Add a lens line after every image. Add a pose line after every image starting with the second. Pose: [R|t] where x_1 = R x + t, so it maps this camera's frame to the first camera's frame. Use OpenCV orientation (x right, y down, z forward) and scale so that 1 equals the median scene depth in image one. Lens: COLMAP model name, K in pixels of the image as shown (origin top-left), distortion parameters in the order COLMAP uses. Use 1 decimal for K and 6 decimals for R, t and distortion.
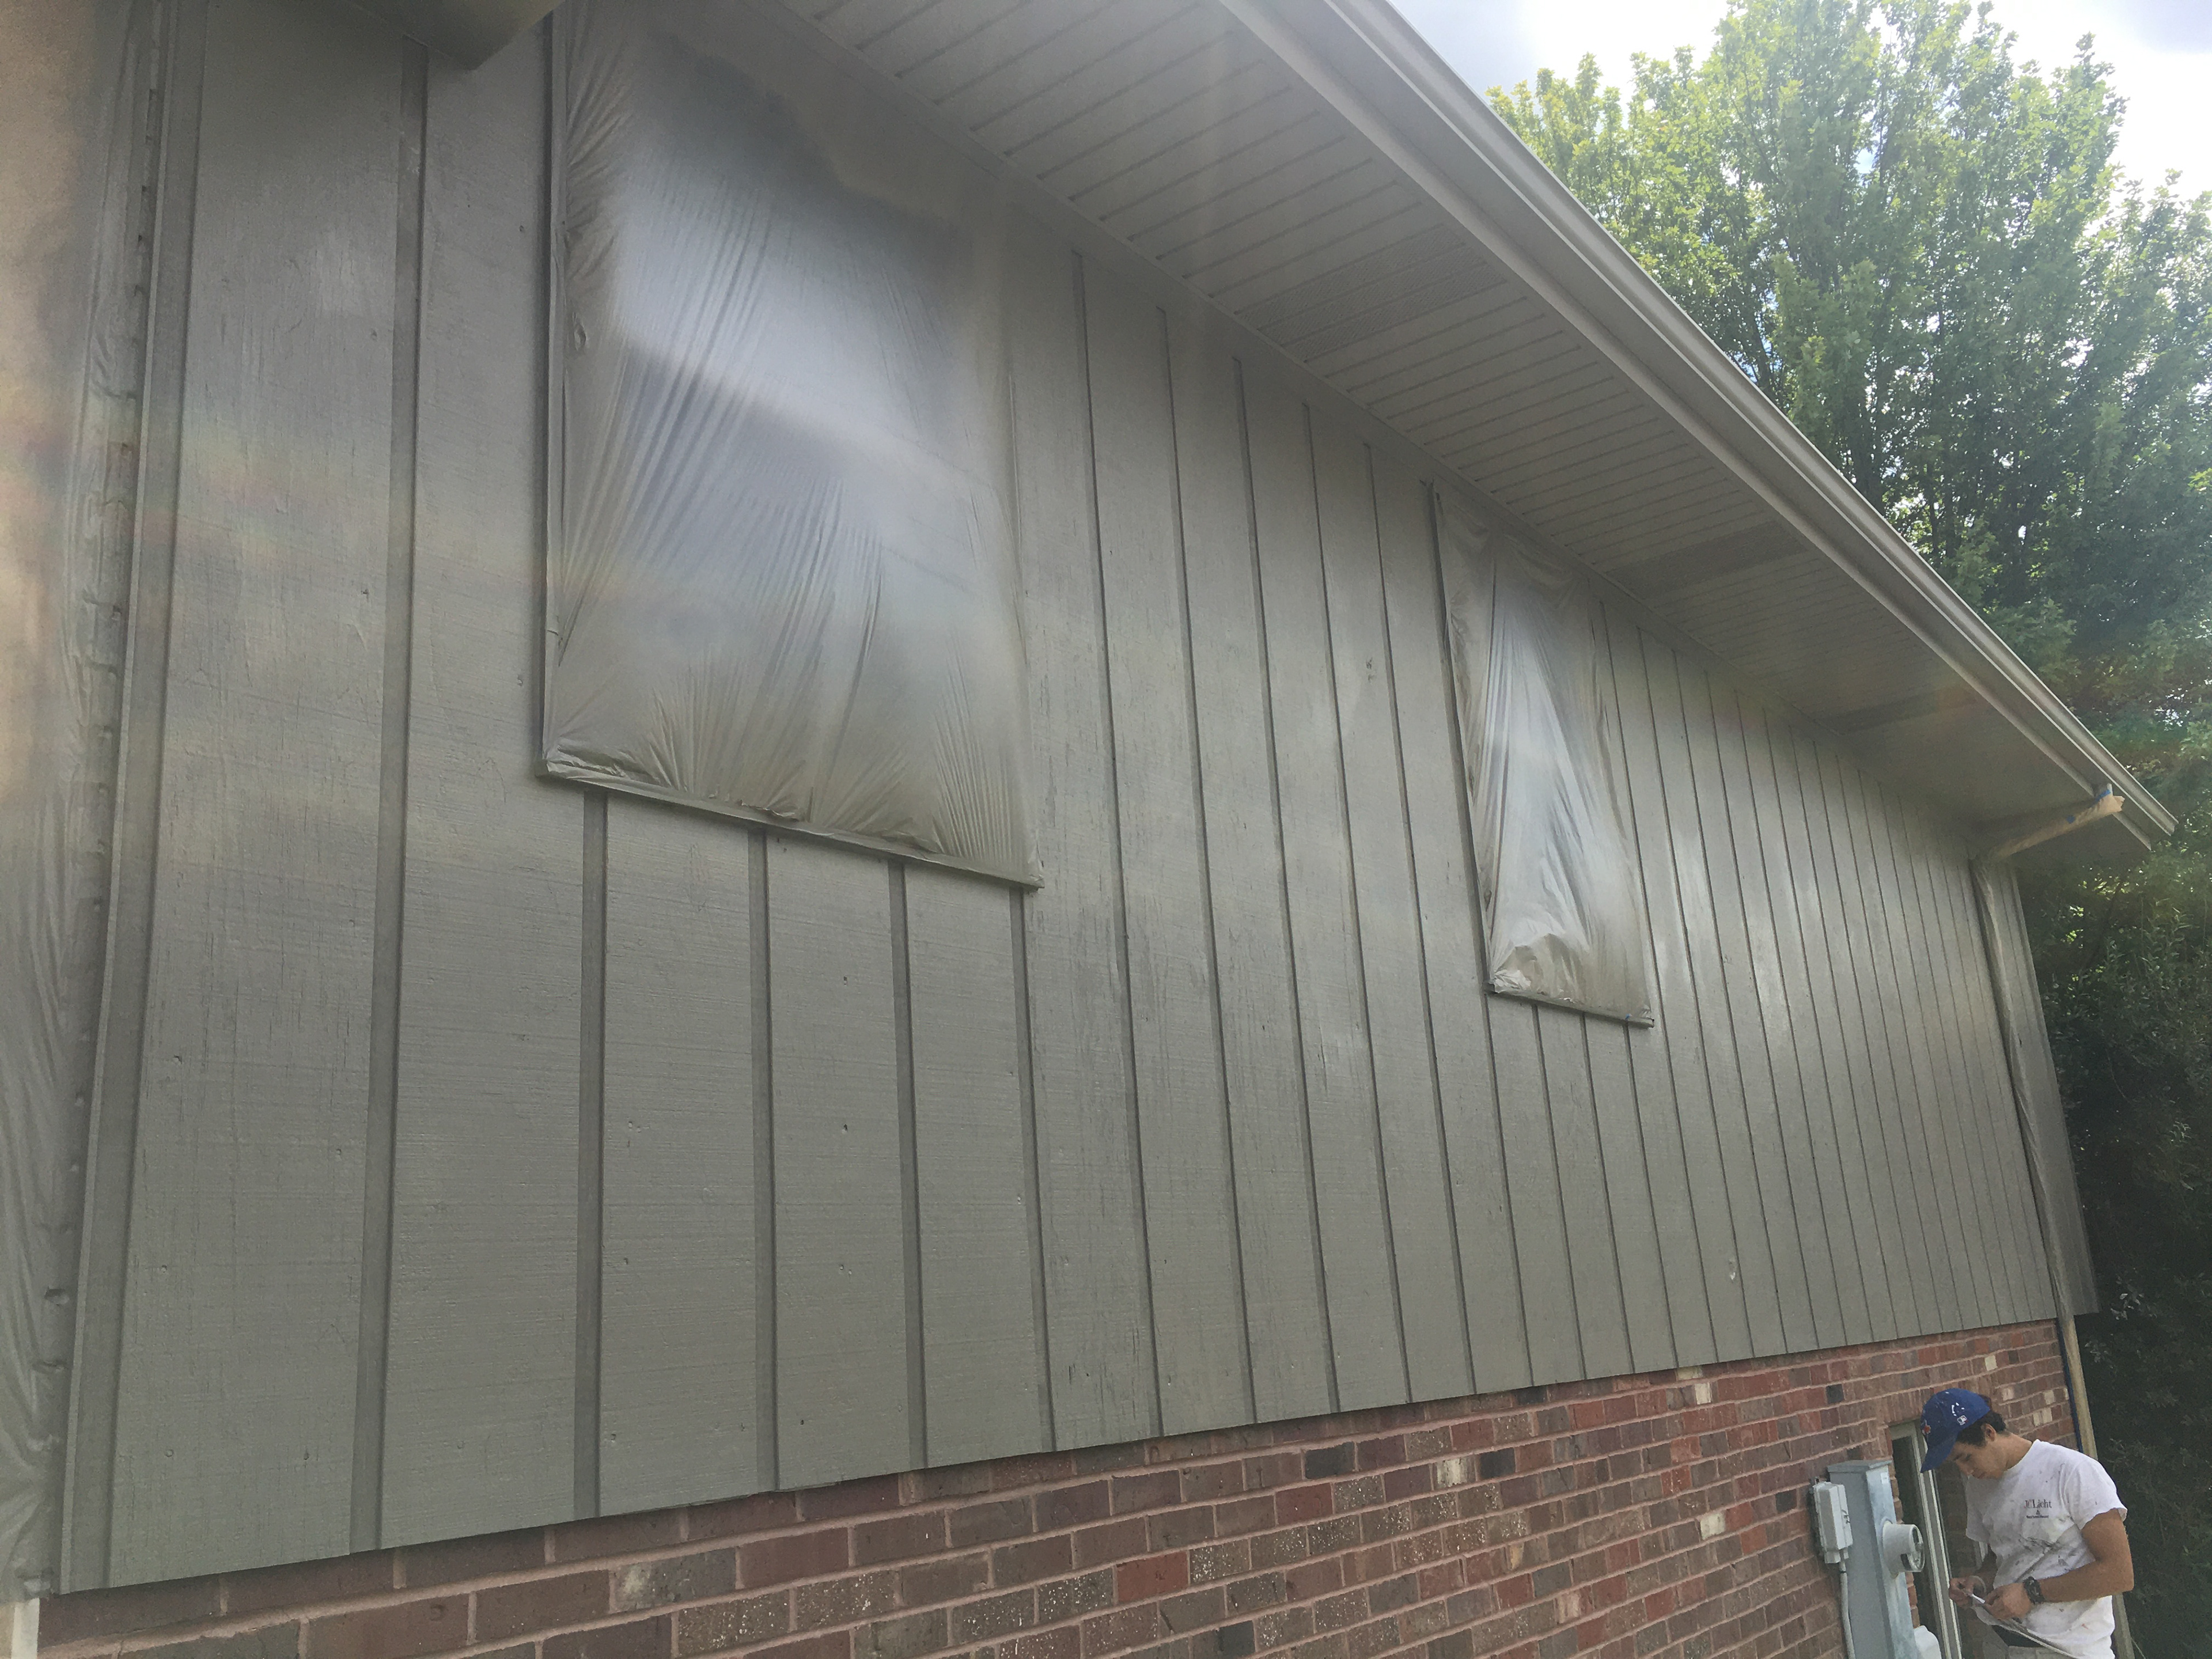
lens RADIAL K [[1894.8, 0, 1100.8], [0, 1894.8, 826.6], [0, 0, 1]] dist [0.092367, -0.137321]
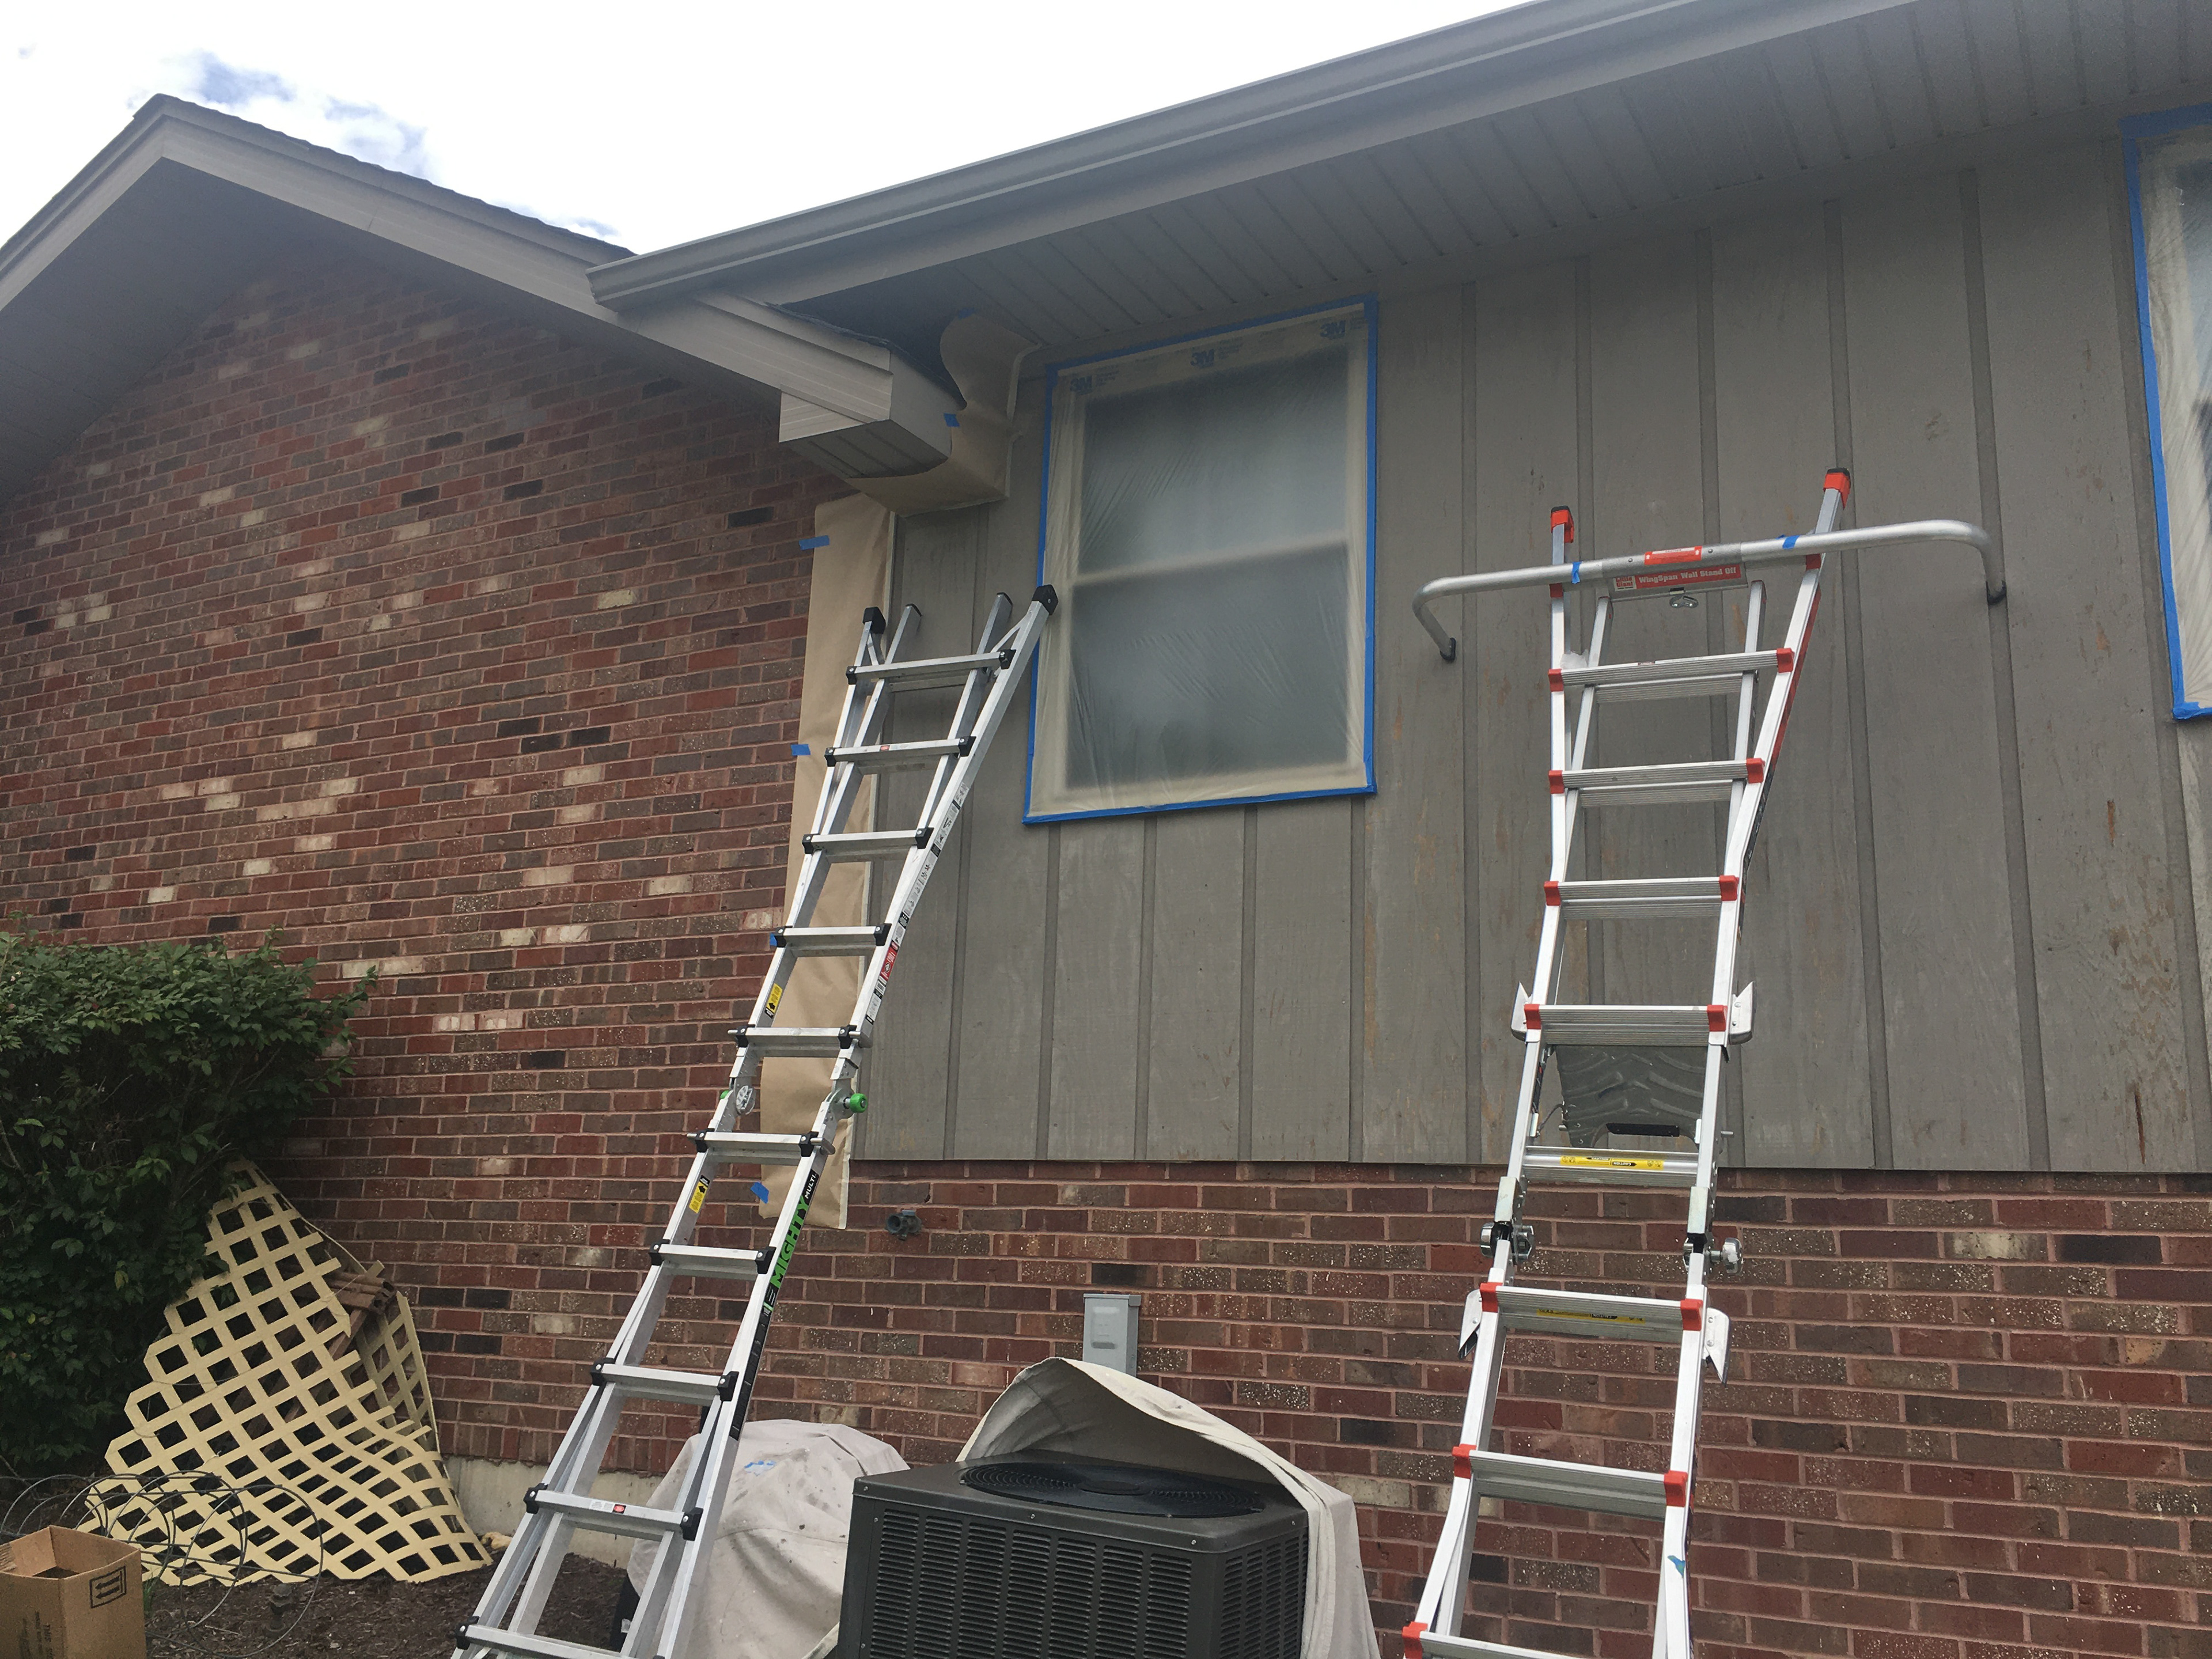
lens RADIAL K [[1903.5, 0, 1110.2], [0, 1903.5, 818.5], [0, 0, 1]] dist [0.096380, -0.143282]
pose [[0.146844, -0.163507, -0.975552, 1.197680], [0.208424, 0.969216, -0.131072, 0.176657], [0.966952, -0.184082, 0.176403, 0.473465]]
